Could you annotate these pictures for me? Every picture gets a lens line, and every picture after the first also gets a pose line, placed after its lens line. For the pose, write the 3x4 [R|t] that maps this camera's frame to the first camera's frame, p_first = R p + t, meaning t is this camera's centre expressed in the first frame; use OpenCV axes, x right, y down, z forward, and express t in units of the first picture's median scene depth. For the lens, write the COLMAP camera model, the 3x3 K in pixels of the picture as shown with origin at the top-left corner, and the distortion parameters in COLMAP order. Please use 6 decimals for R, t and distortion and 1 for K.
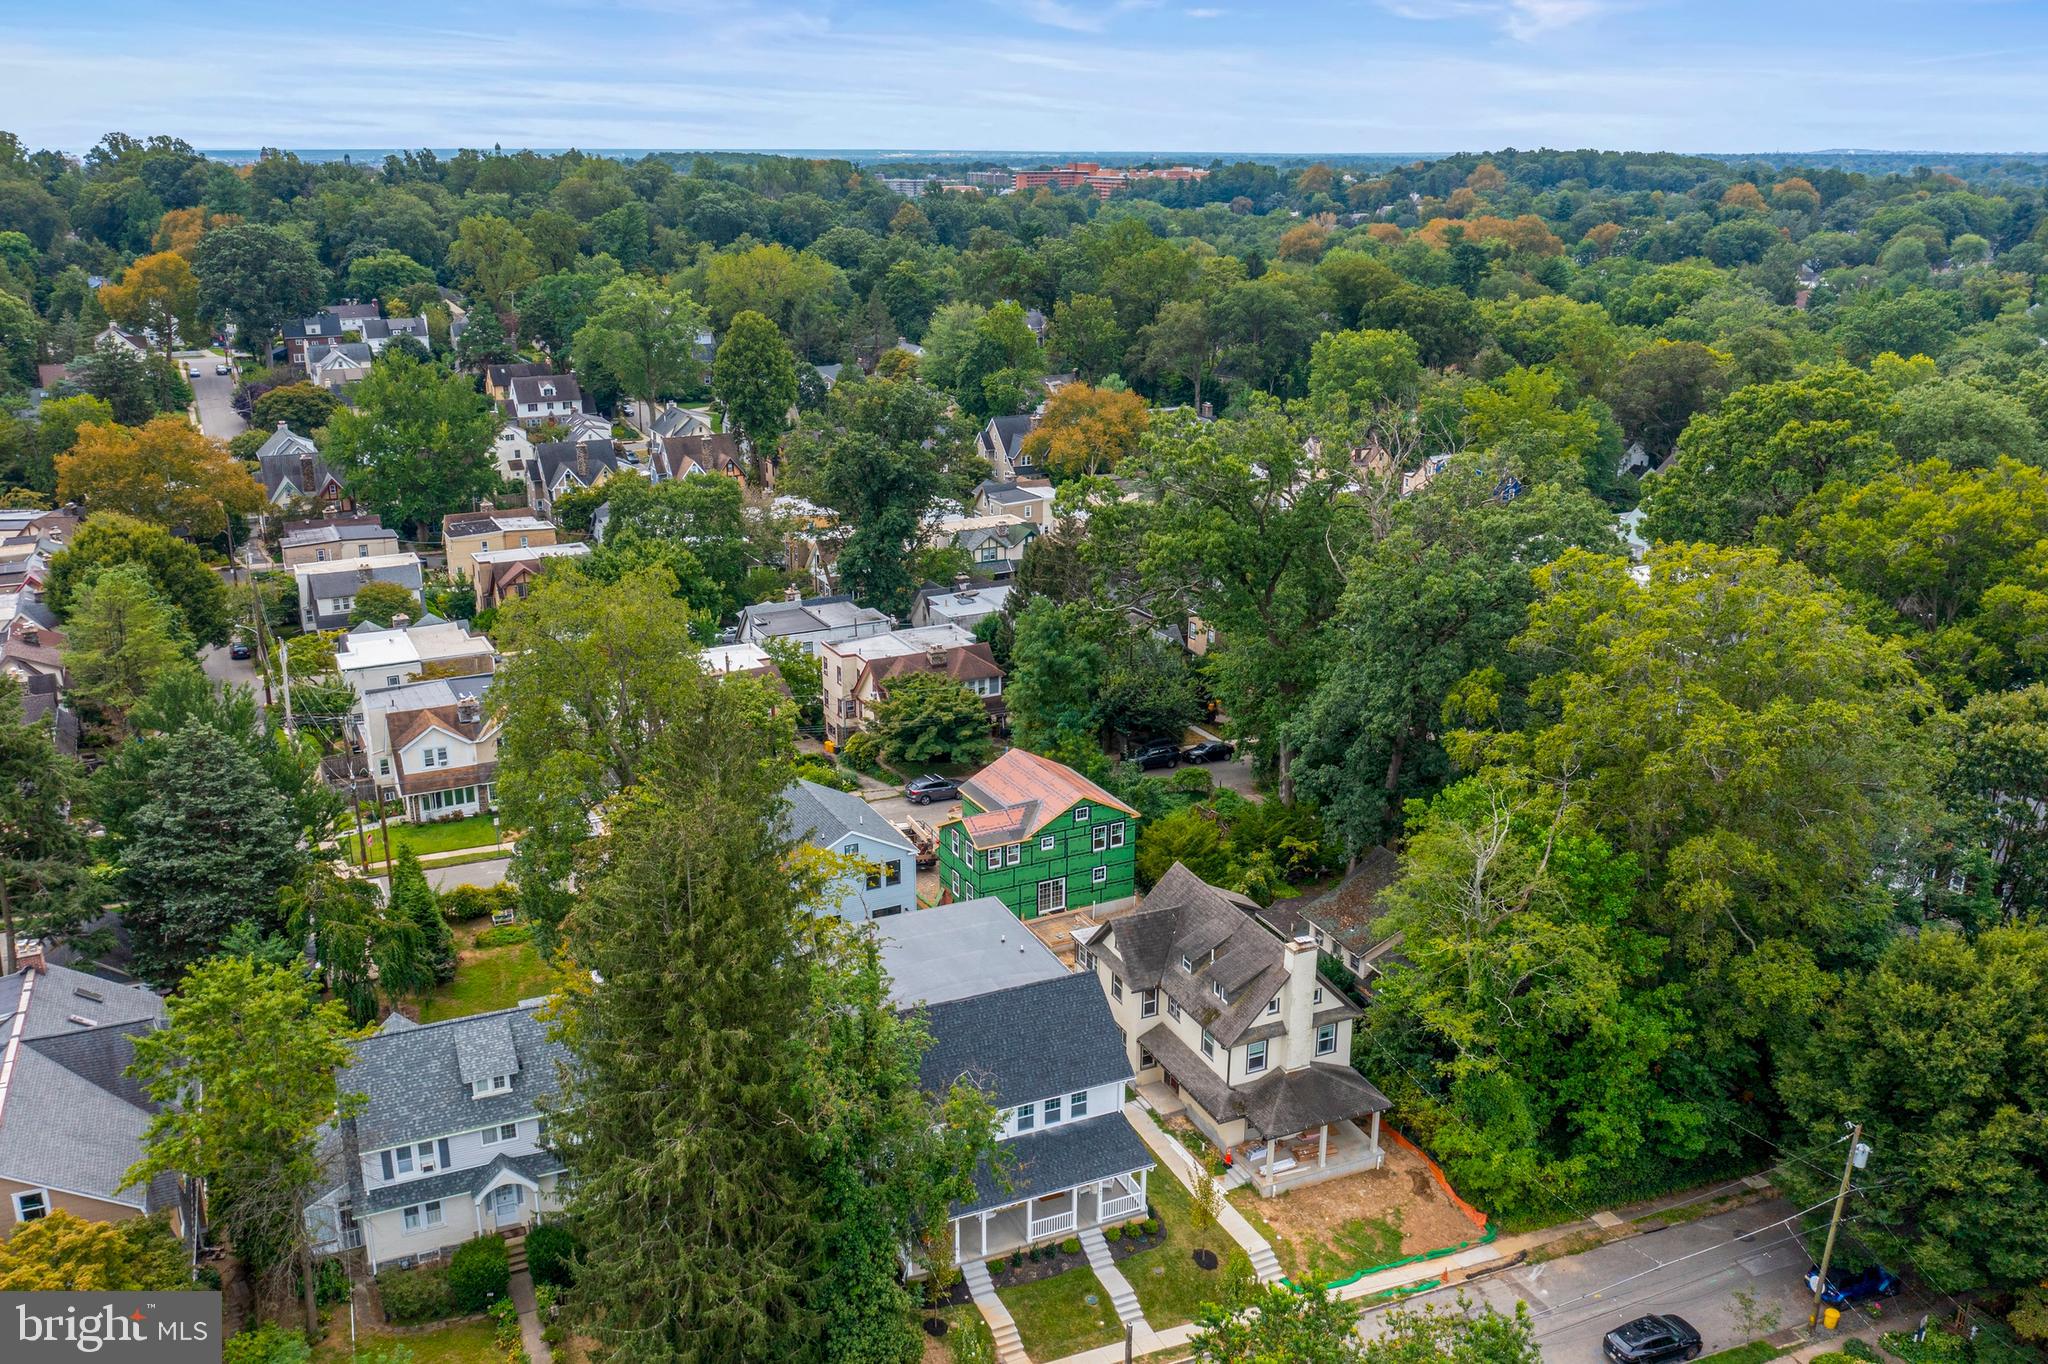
lens RADIAL K [[1658.3, 0, 1025.9], [0, 1658.3, 685.6], [0, 0, 1]] dist [-0.004618, -0.000236]
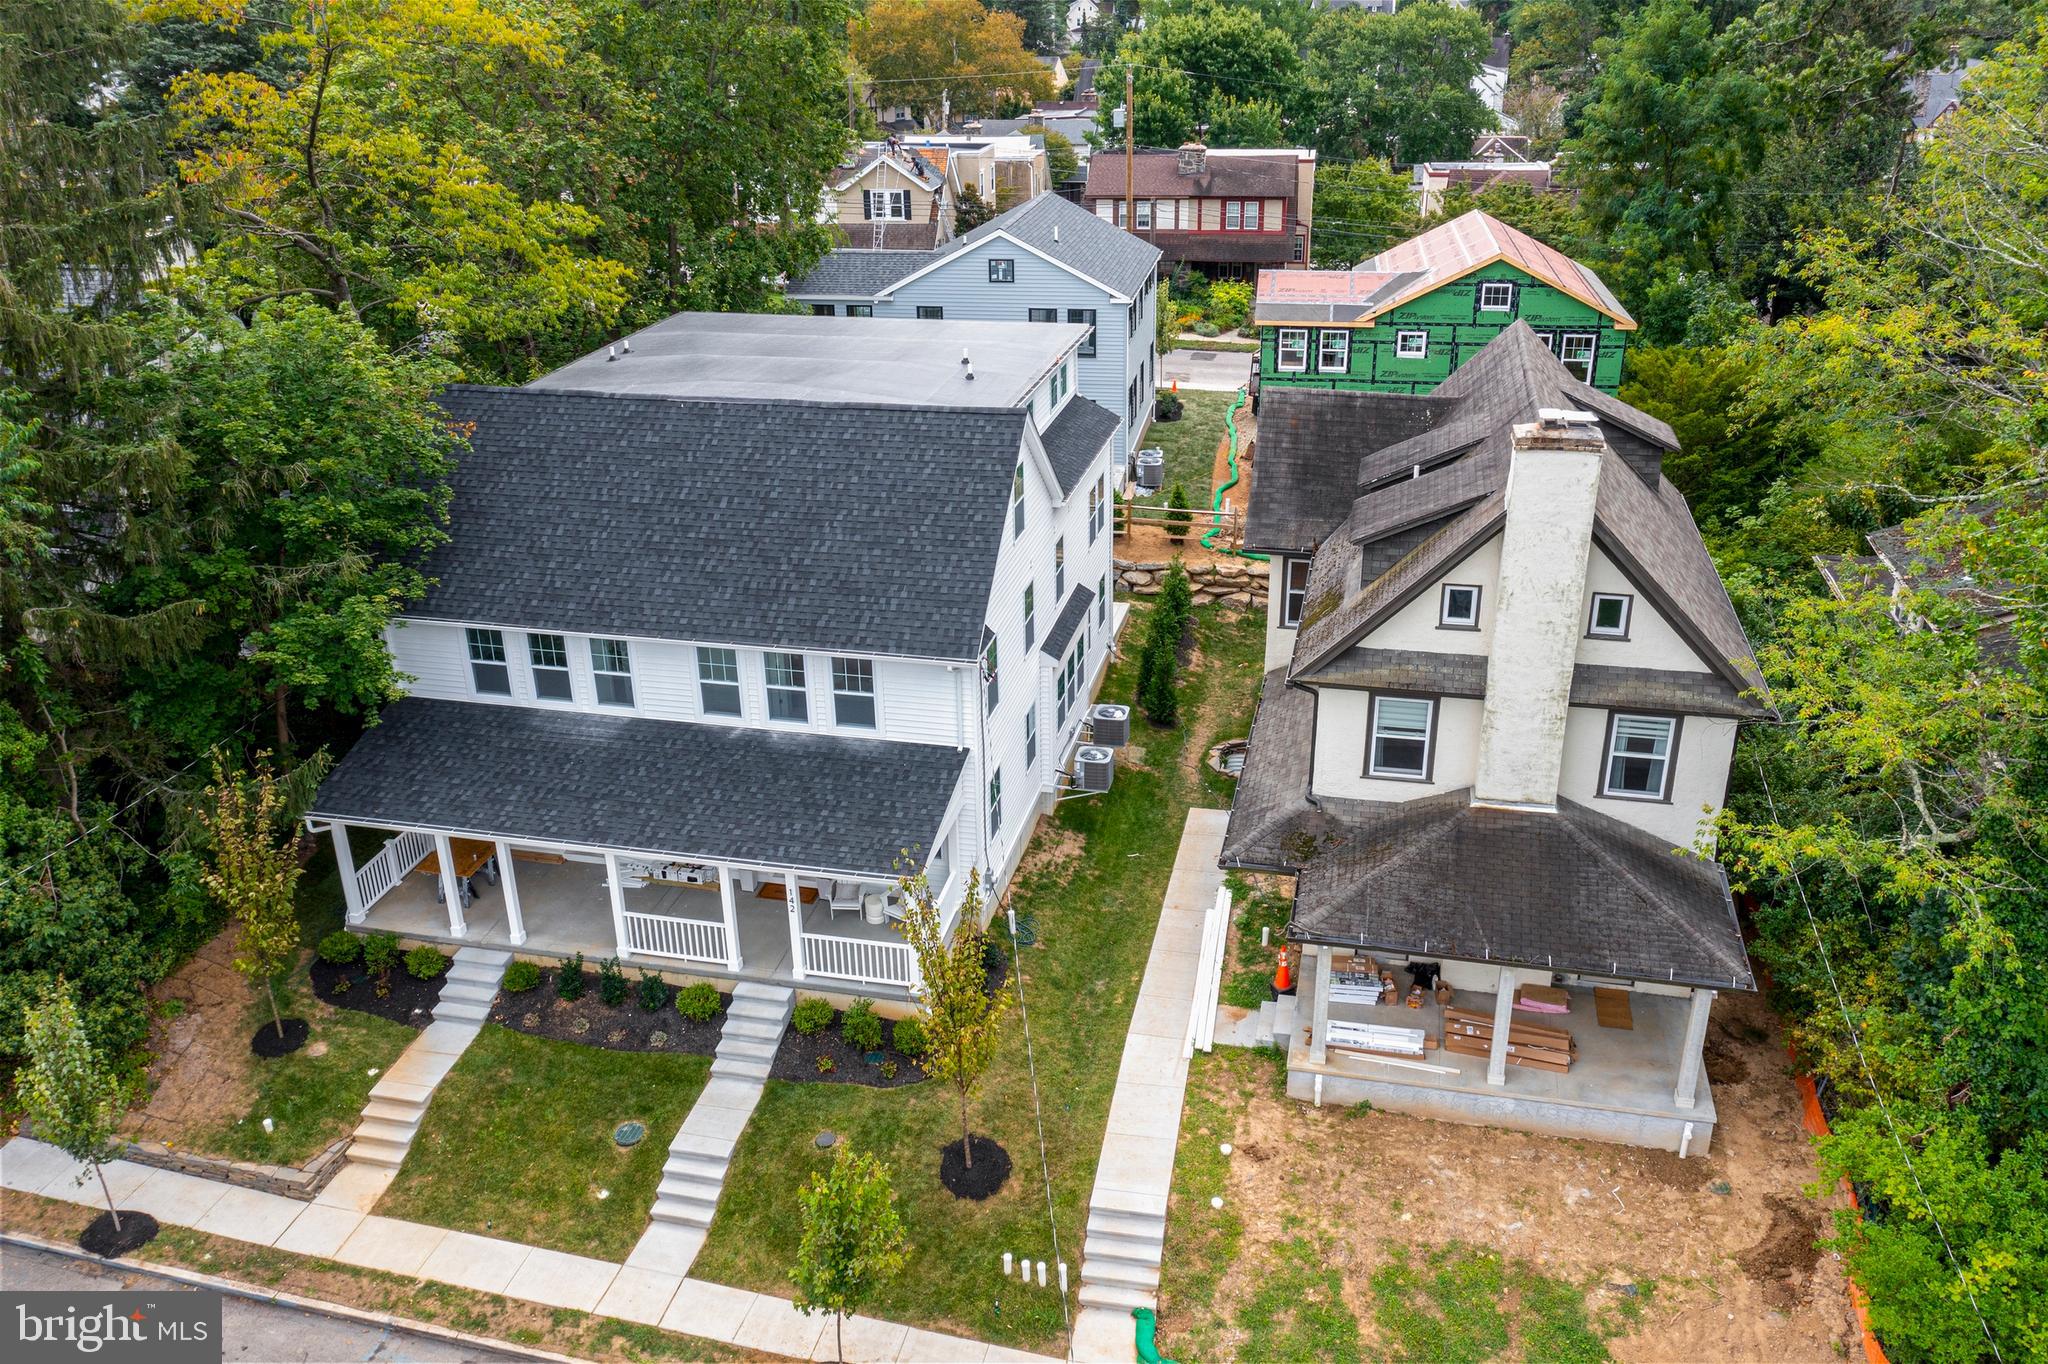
lens RADIAL K [[1658.3, 0, 1030.7], [0, 1658.3, 677.9], [0, 0, 1]] dist [-0.004618, -0.000236]
pose [[0.806030, 0.235489, -0.543010, 0.272467], [-0.176540, 0.971335, 0.159190, 0.169536], [0.564933, -0.032449, 0.824499, 0.662977]]
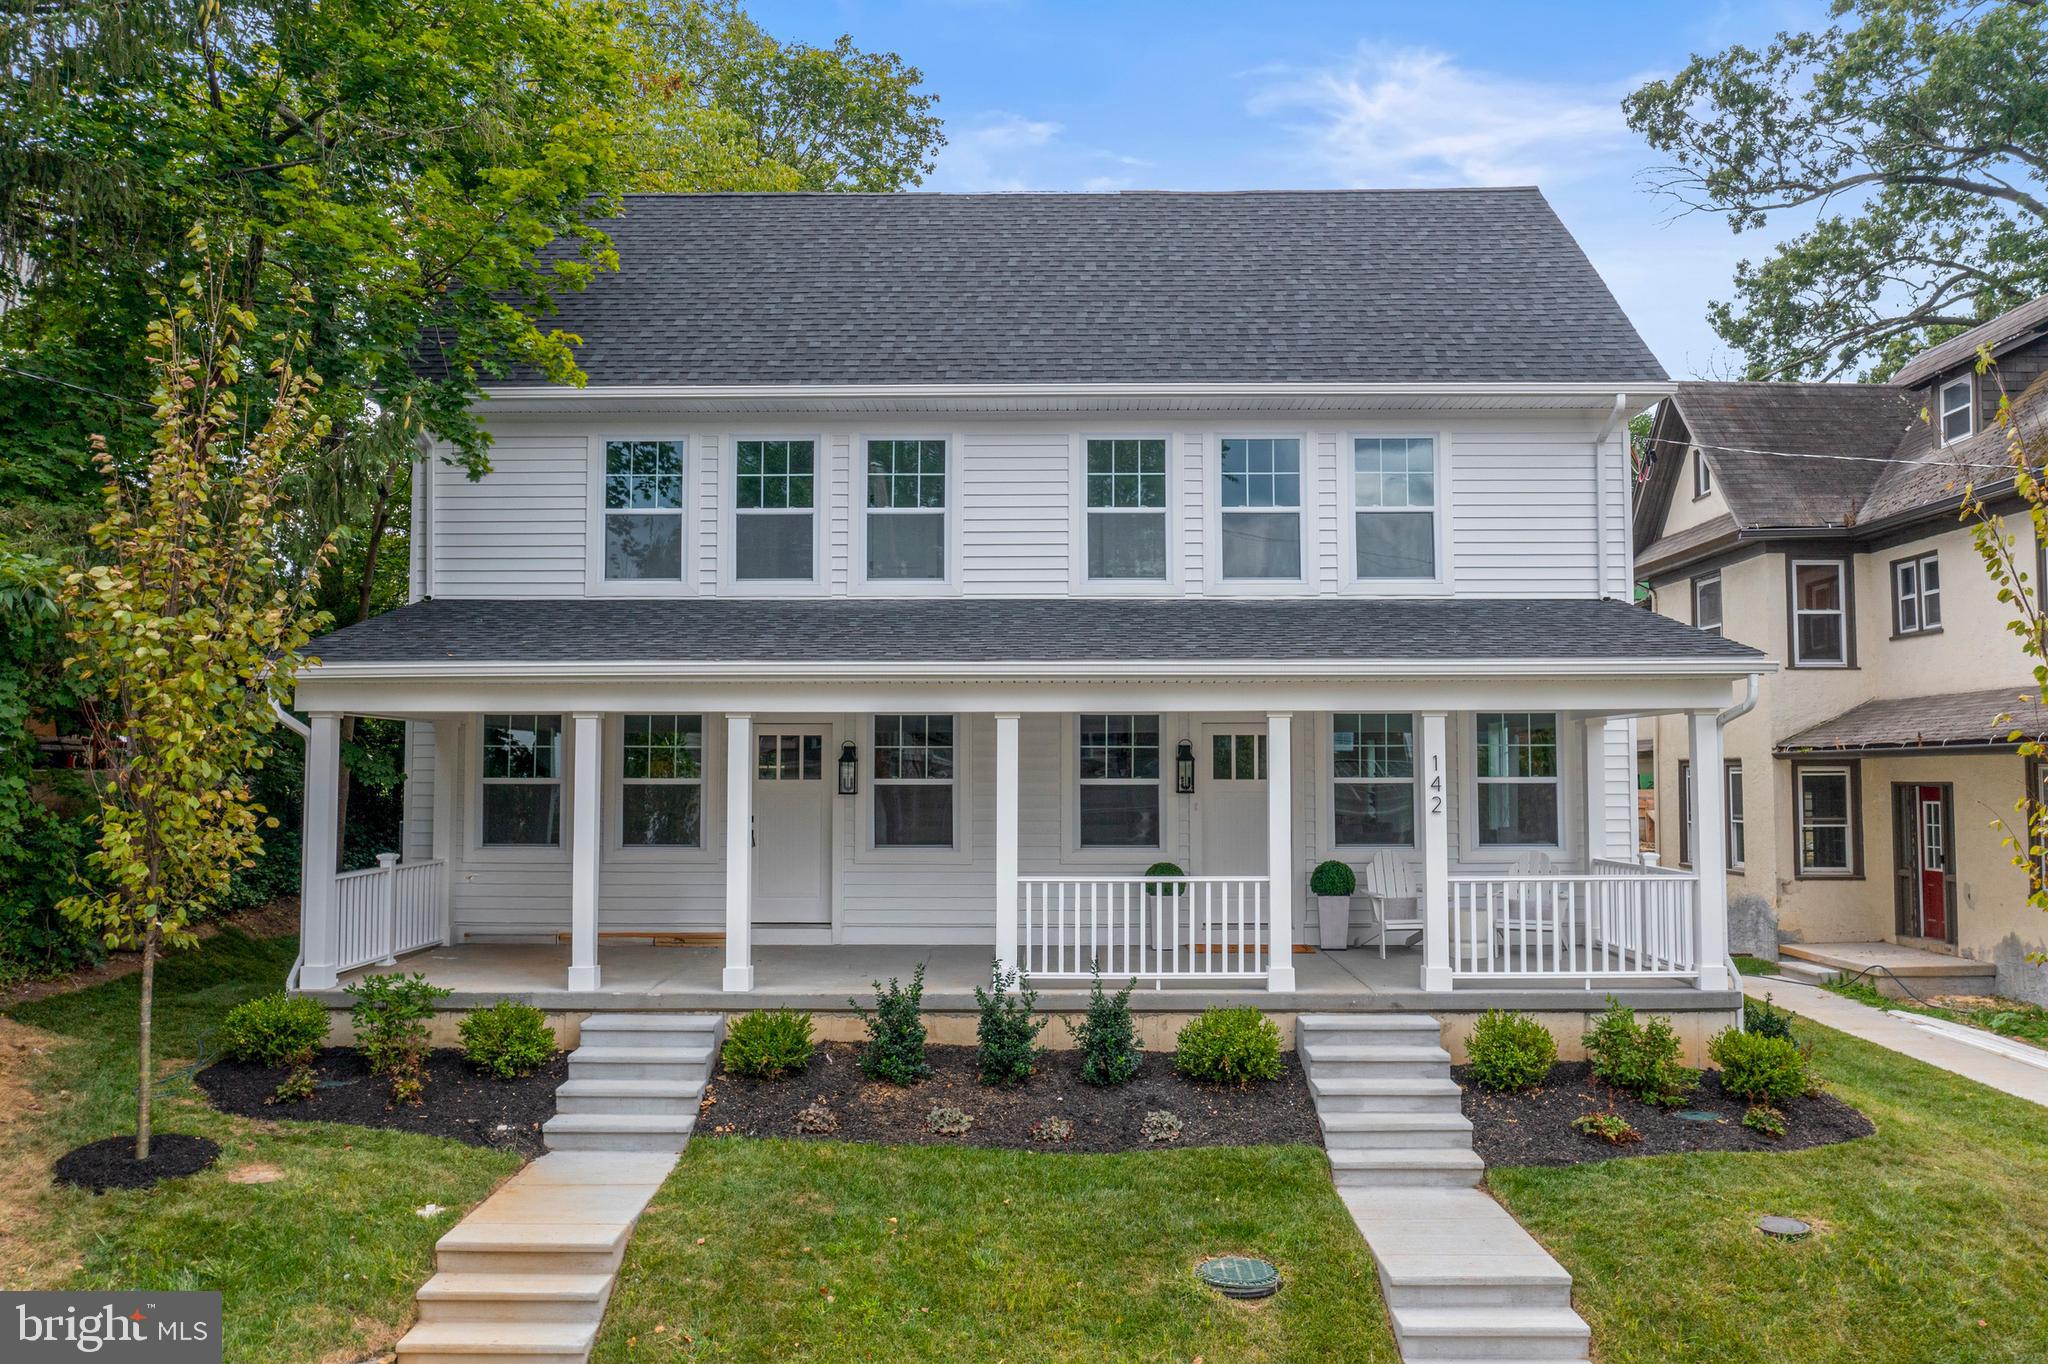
lens RADIAL K [[1622.5, 0, 1017.9], [0, 1622.5, 677.6], [0, 0, 1]] dist [-0.019559, -0.002248]
pose [[0.909540, -0.016846, -0.415275, 0.074536], [-0.137383, 0.930826, -0.338658, 0.333596], [0.392254, 0.365075, 0.844309, 0.774560]]
